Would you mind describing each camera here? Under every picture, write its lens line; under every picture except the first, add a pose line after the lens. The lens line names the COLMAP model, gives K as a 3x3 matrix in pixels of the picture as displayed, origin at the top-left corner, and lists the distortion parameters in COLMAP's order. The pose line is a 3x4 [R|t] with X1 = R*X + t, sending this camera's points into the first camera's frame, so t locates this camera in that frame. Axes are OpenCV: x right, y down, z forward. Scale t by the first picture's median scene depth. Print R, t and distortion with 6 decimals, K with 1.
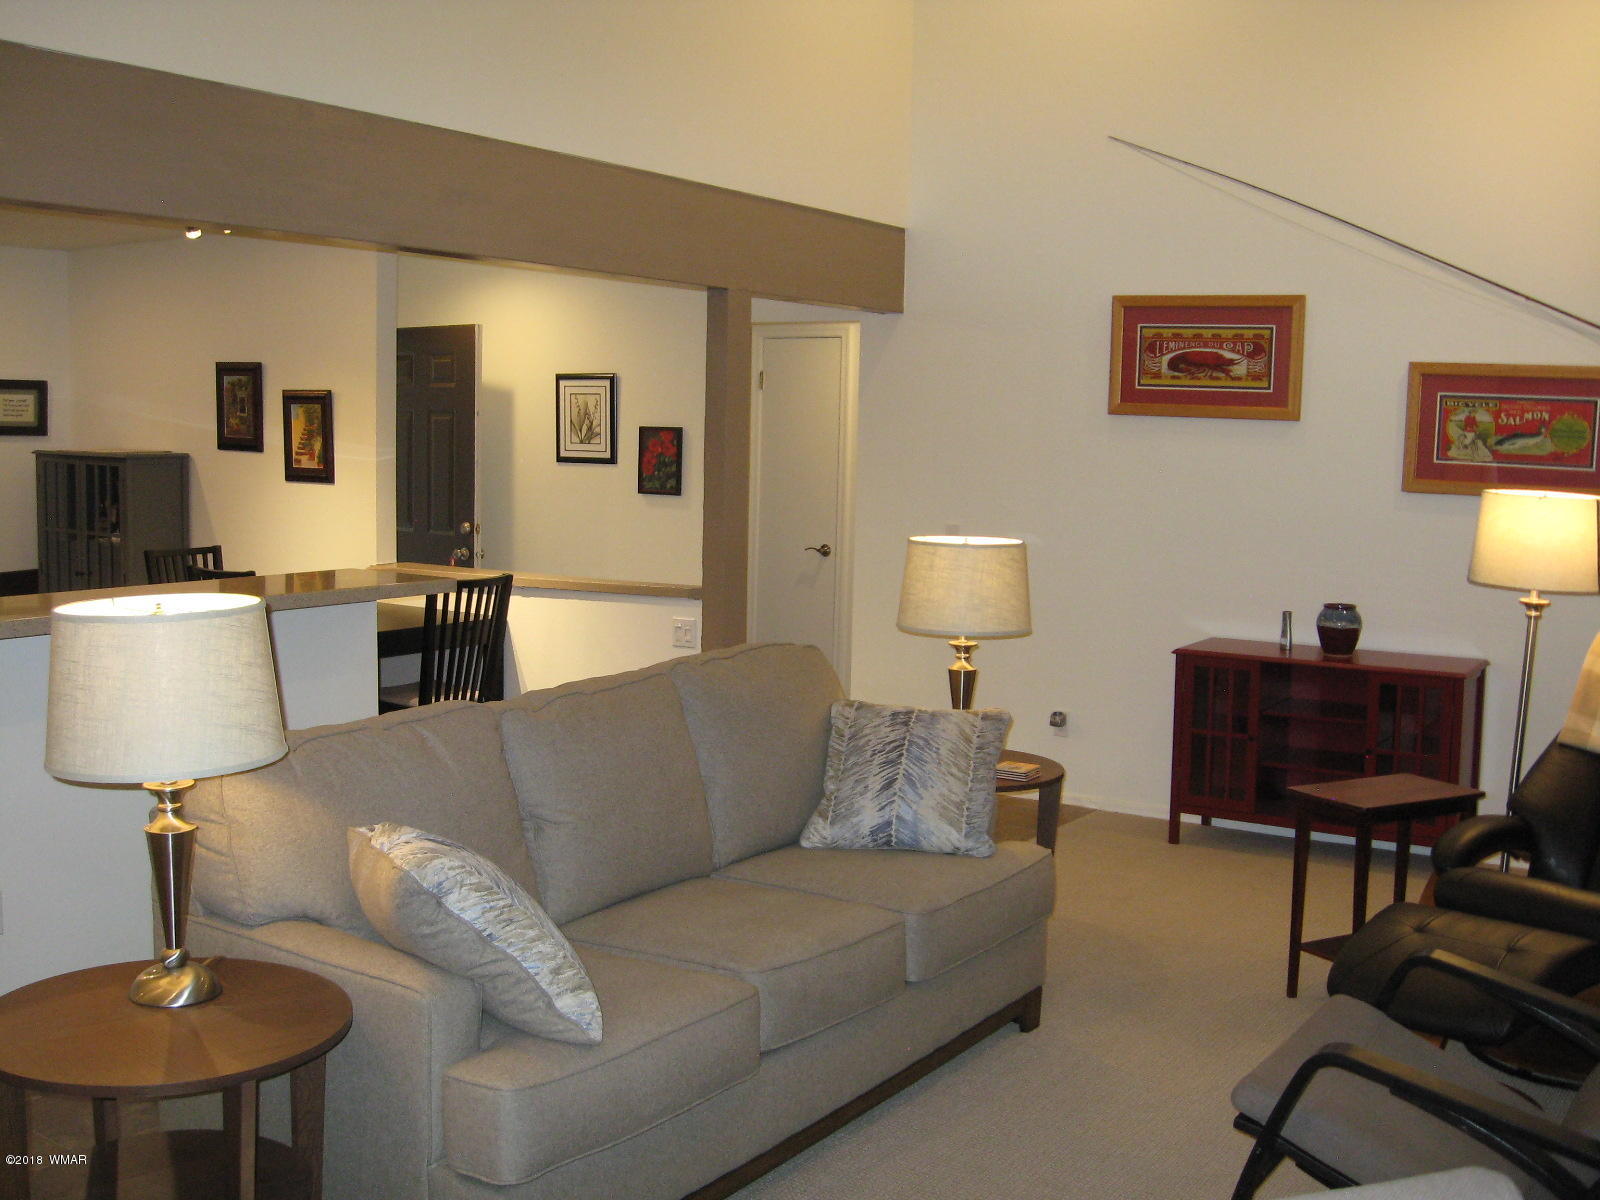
lens RADIAL K [[1663.2, 0, 791.3], [0, 1663.2, 604.4], [0, 0, 1]] dist [-0.145911, 0.103155]
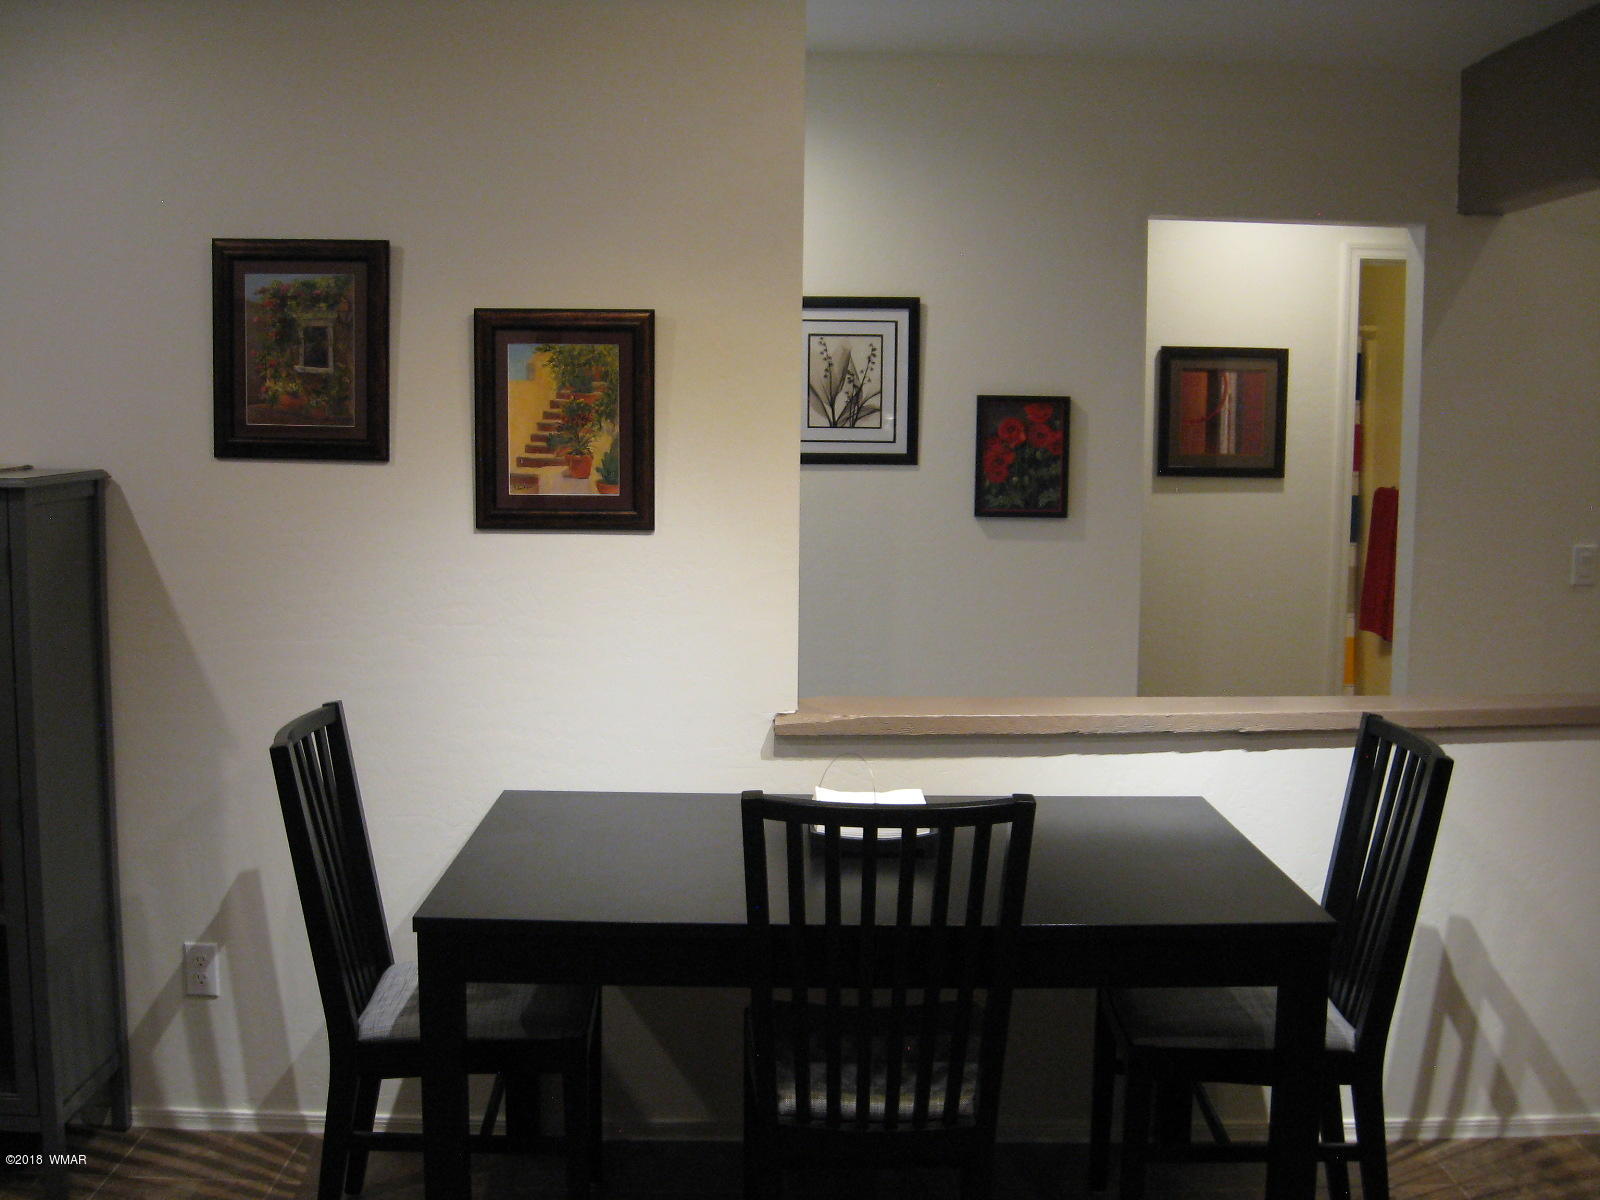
lens RADIAL K [[1663.2, 0, 791.3], [0, 1663.2, 604.4], [0, 0, 1]] dist [-0.145911, 0.103155]
pose [[0.812001, -0.081342, 0.577961, -0.474481], [0.071337, 0.996648, 0.040044, -0.065506], [-0.579281, 0.008714, 0.815082, 0.596603]]
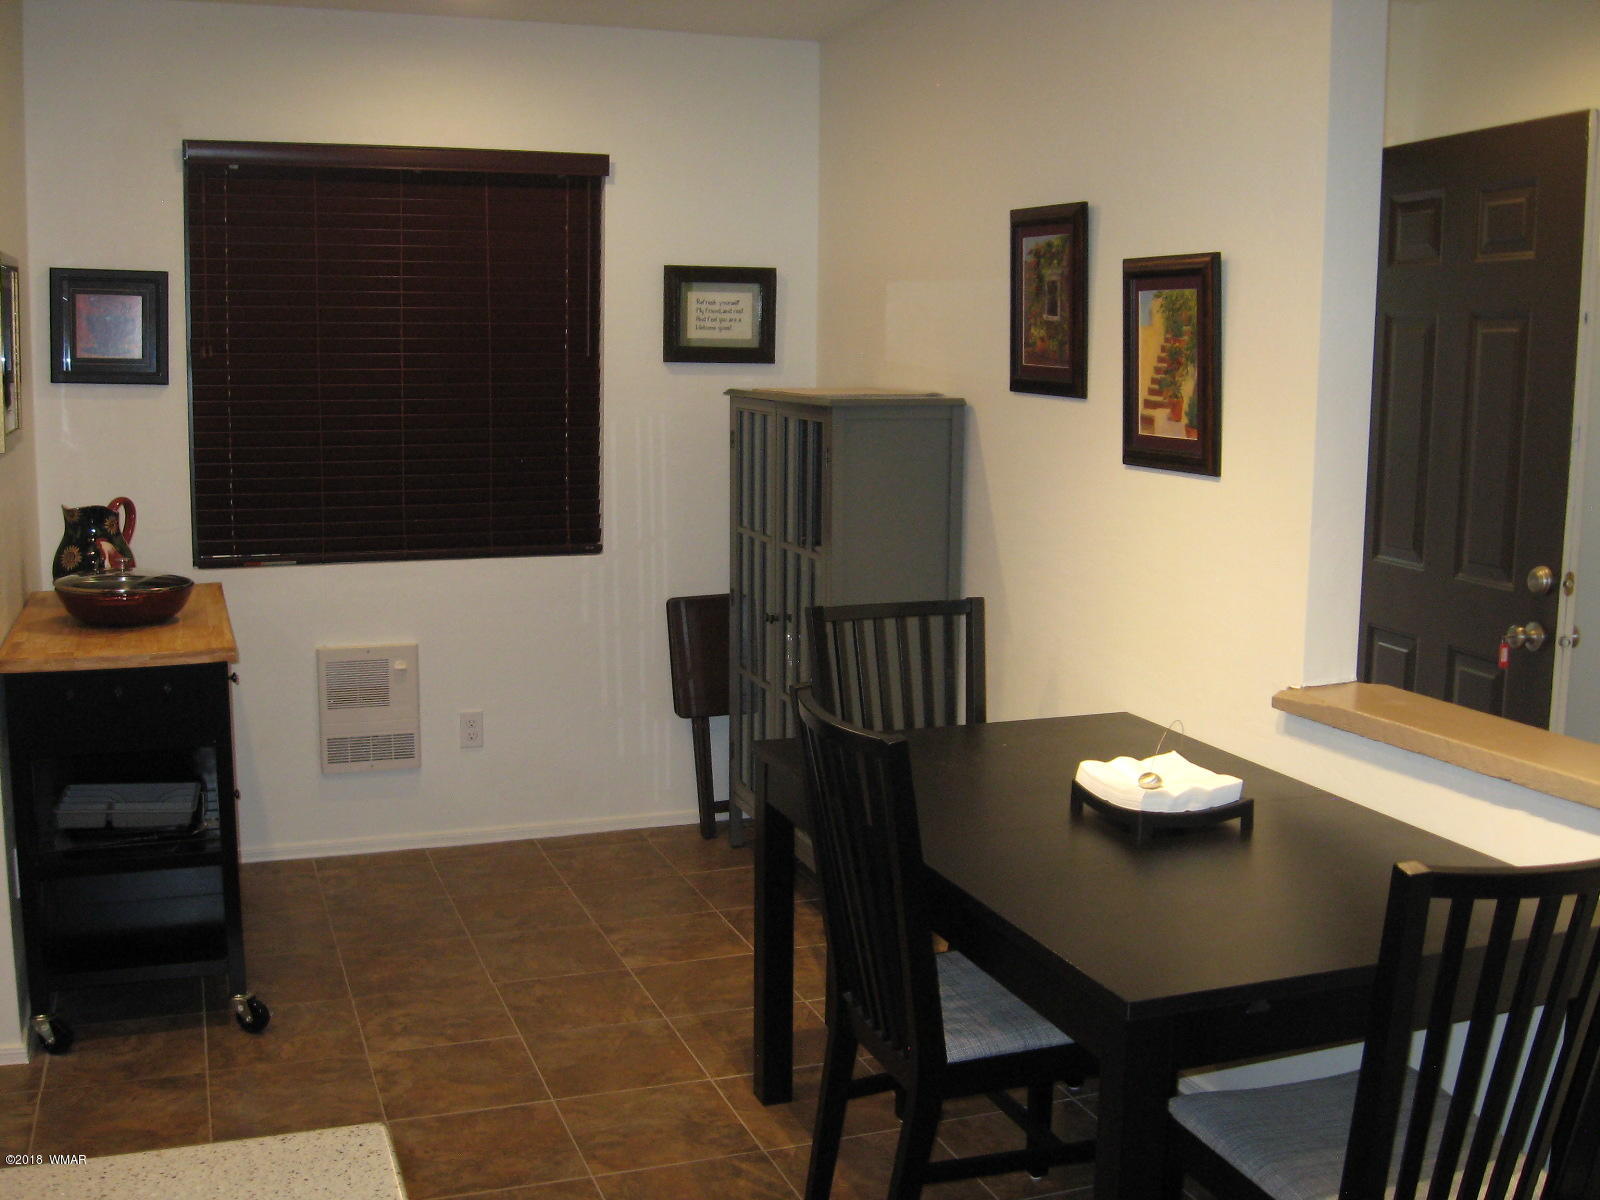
lens RADIAL K [[1663.2, 0, 791.3], [0, 1663.2, 604.4], [0, 0, 1]] dist [-0.145911, 0.103155]
pose [[0.812518, 0.074804, -0.578116, -0.116068], [-0.054845, 0.997143, 0.051940, -0.054273], [0.580350, -0.010495, 0.814300, 0.566038]]
